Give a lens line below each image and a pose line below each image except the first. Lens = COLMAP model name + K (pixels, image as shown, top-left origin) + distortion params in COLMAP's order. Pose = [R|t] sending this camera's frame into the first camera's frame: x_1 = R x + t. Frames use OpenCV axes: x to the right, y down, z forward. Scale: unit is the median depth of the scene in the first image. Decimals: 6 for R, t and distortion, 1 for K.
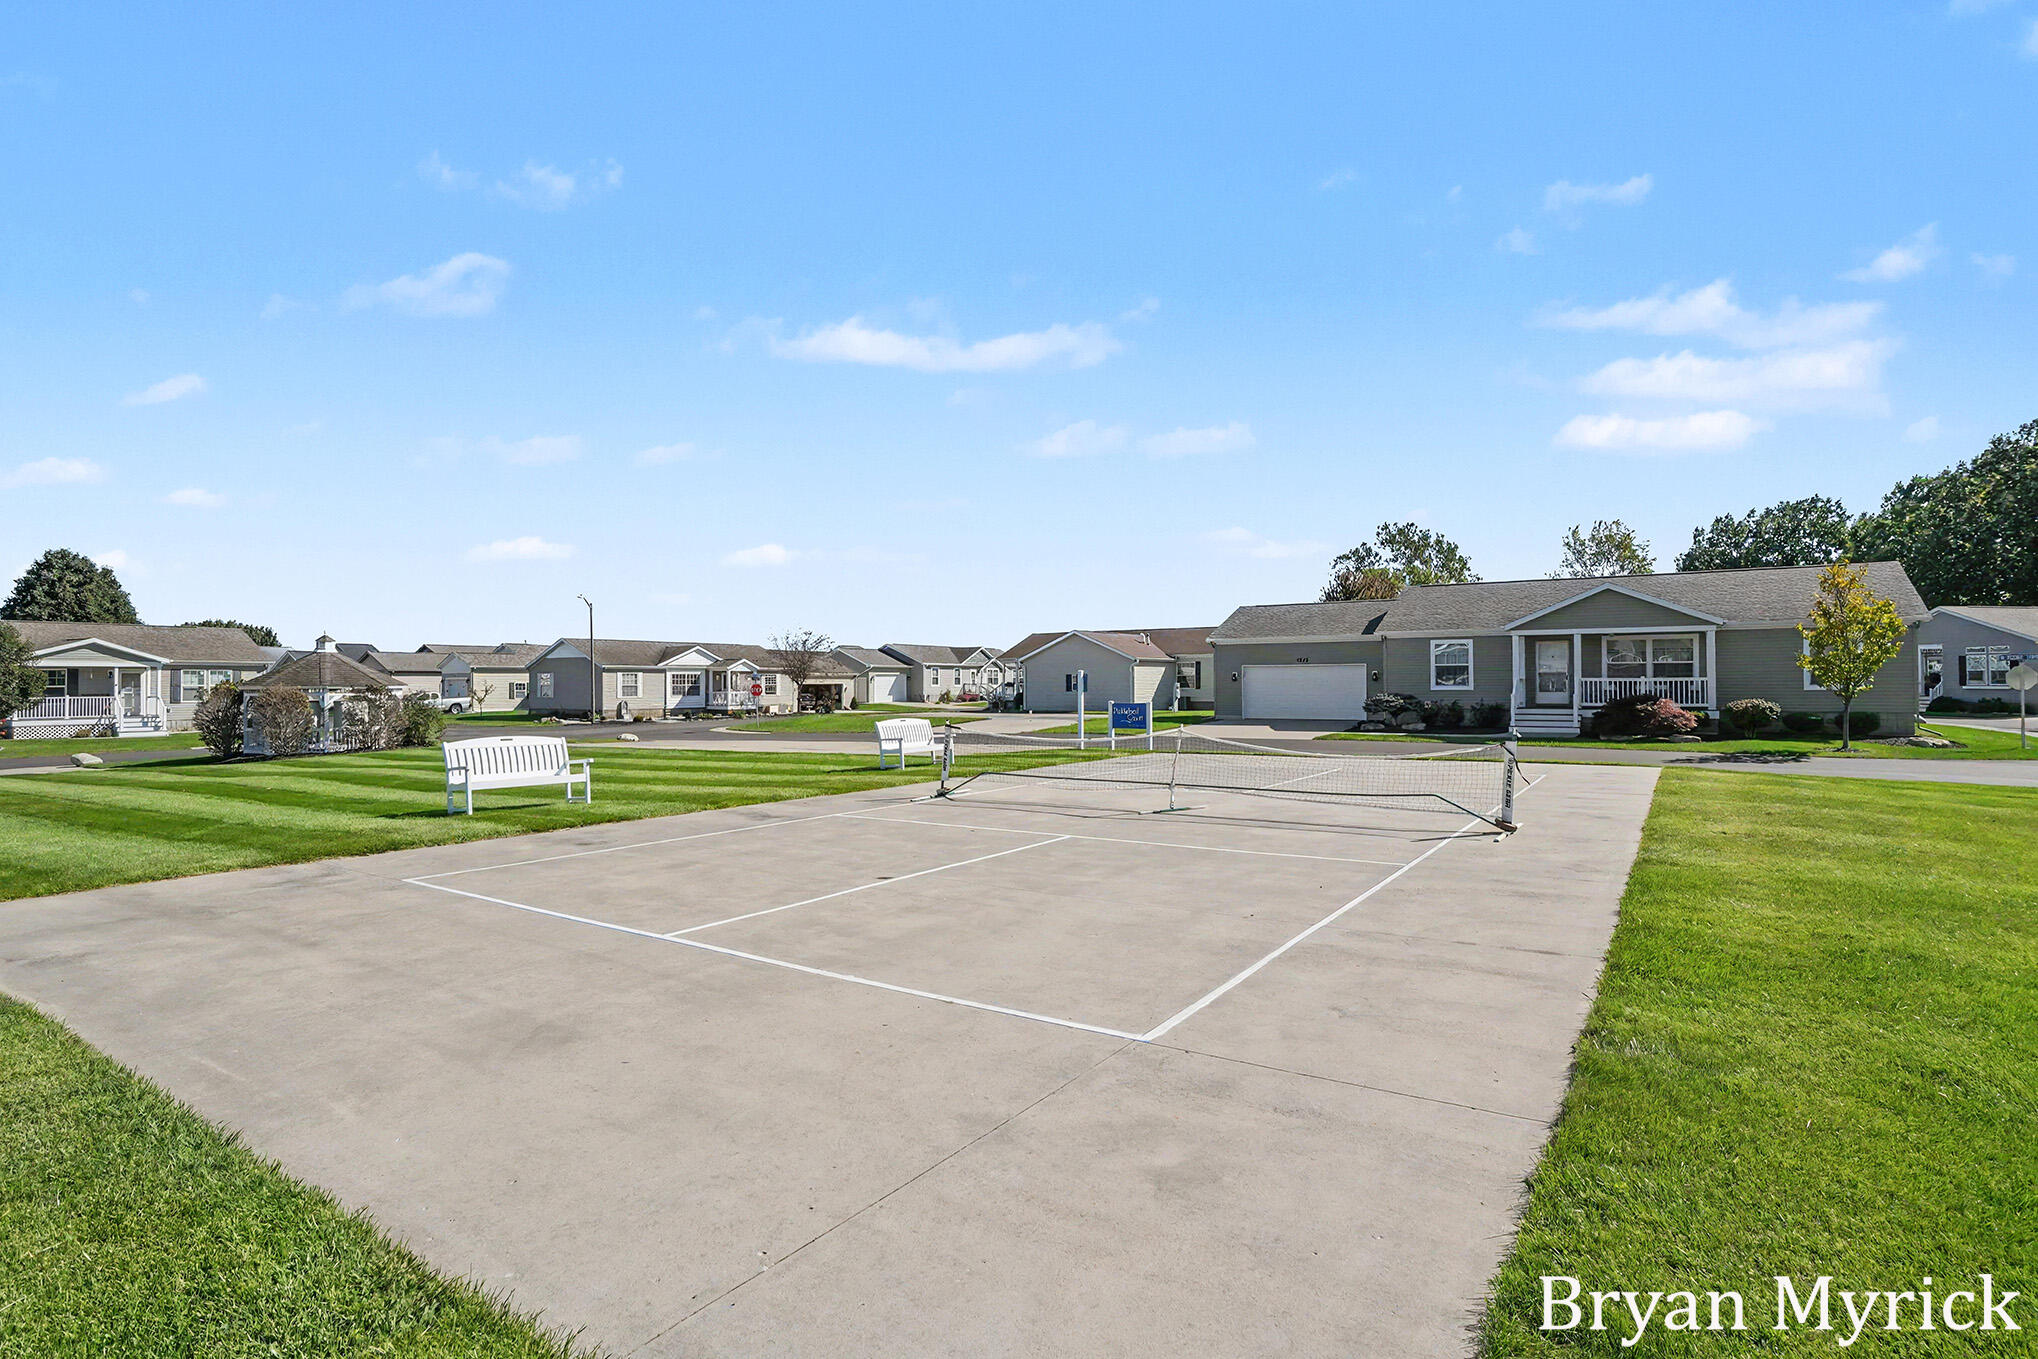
lens RADIAL K [[1076.3, 0, 1019.0], [0, 1076.3, 679.5], [0, 0, 1]] dist [-0.002524, -0.000499]
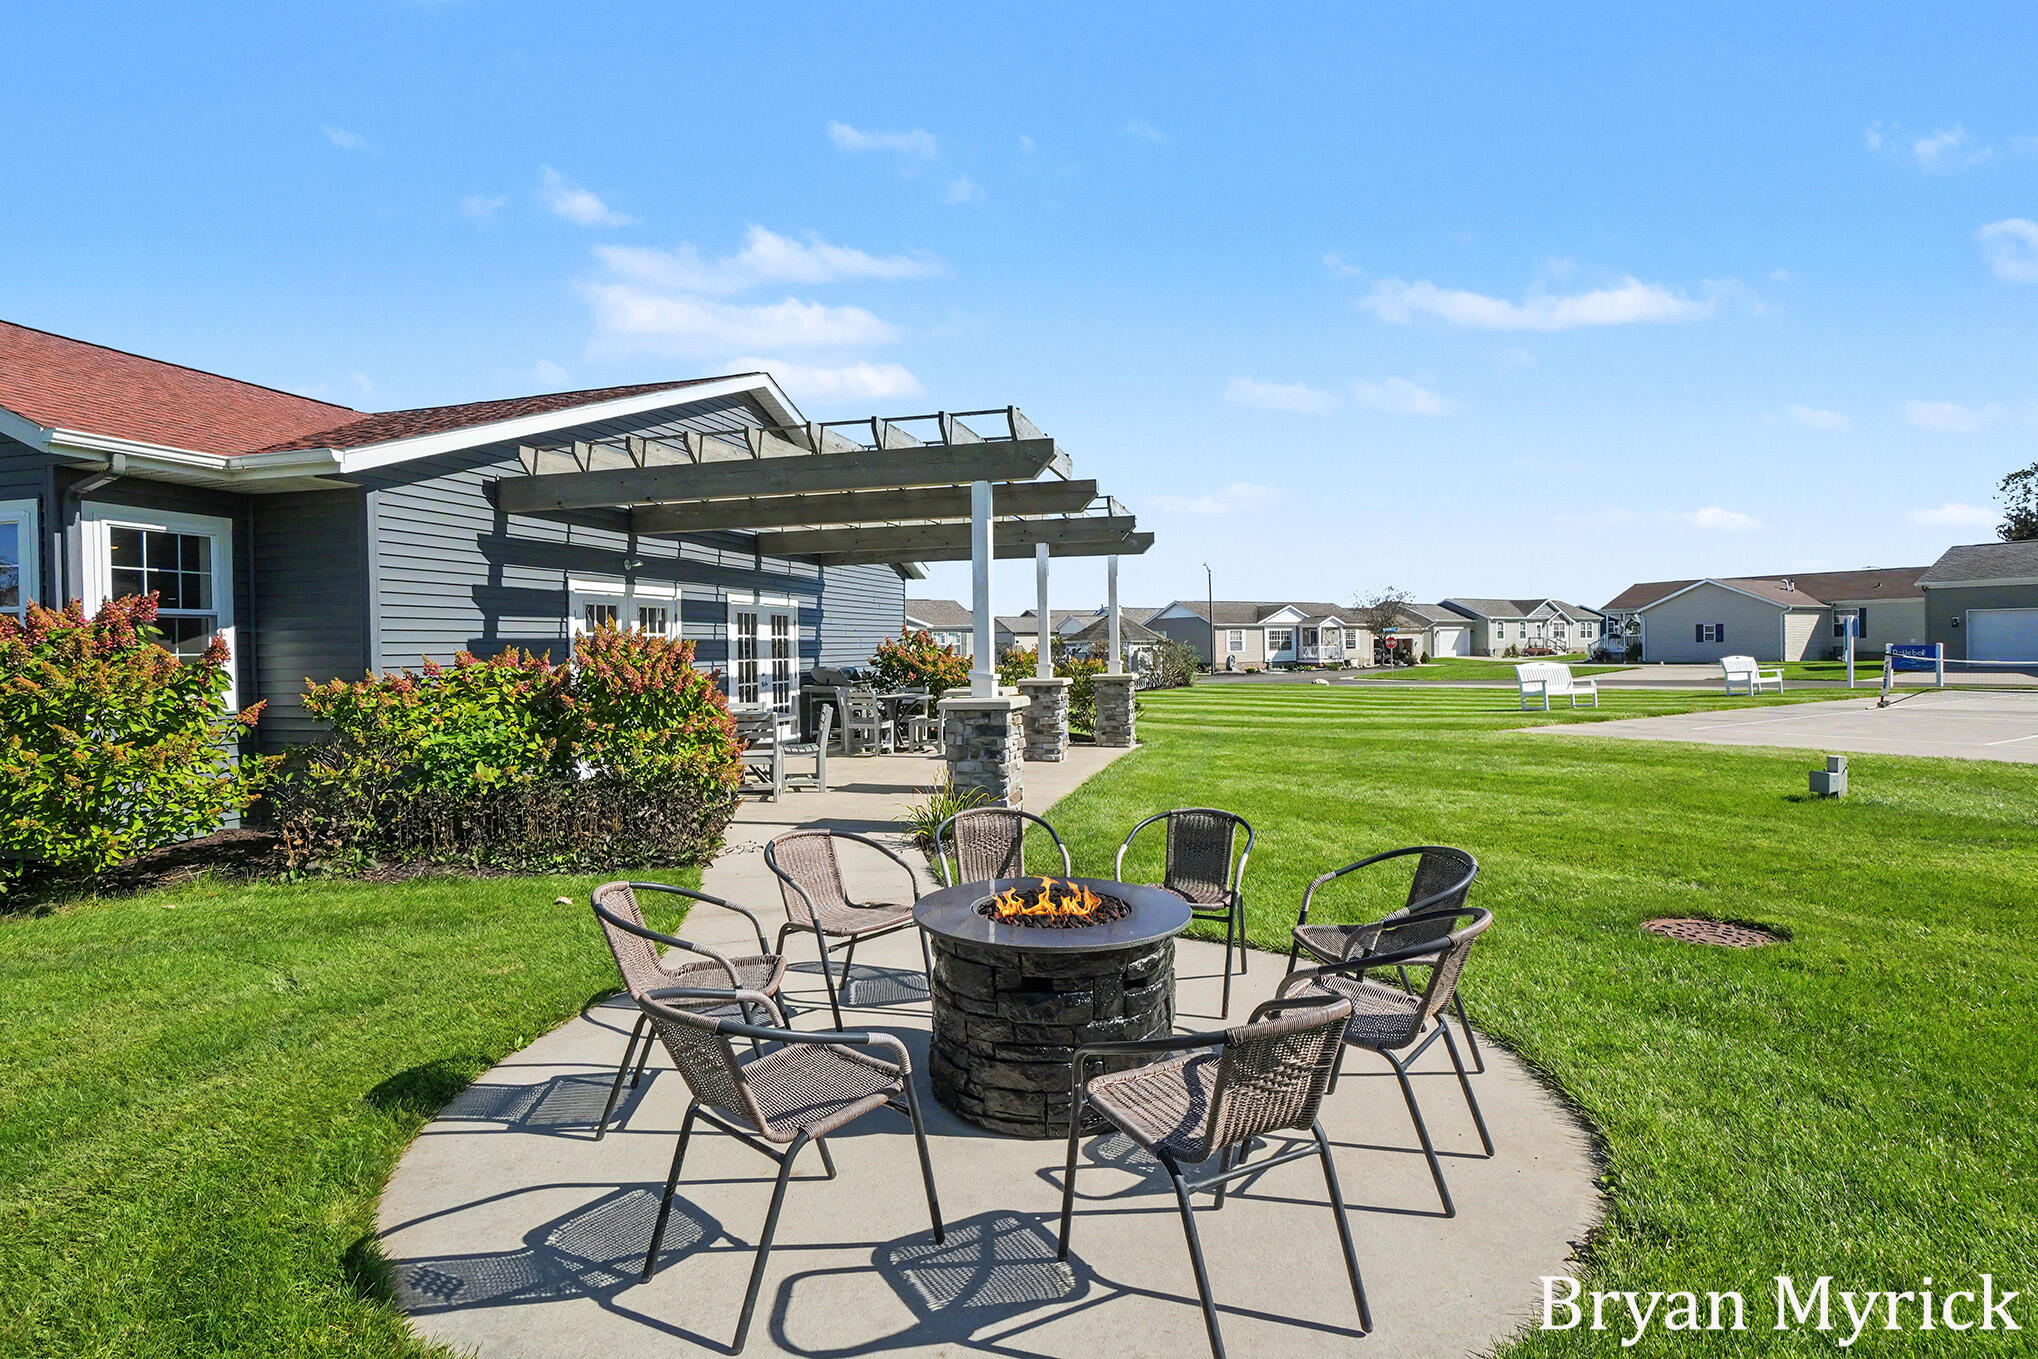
lens RADIAL K [[1076.3, 0, 1019.0], [0, 1076.3, 679.5], [0, 0, 1]] dist [-0.002524, -0.000499]
pose [[0.906189, 0.003972, -0.422854, -0.083544], [0.012302, 0.999285, 0.035751, 0.002232], [0.422694, -0.037599, 0.905492, -0.115893]]
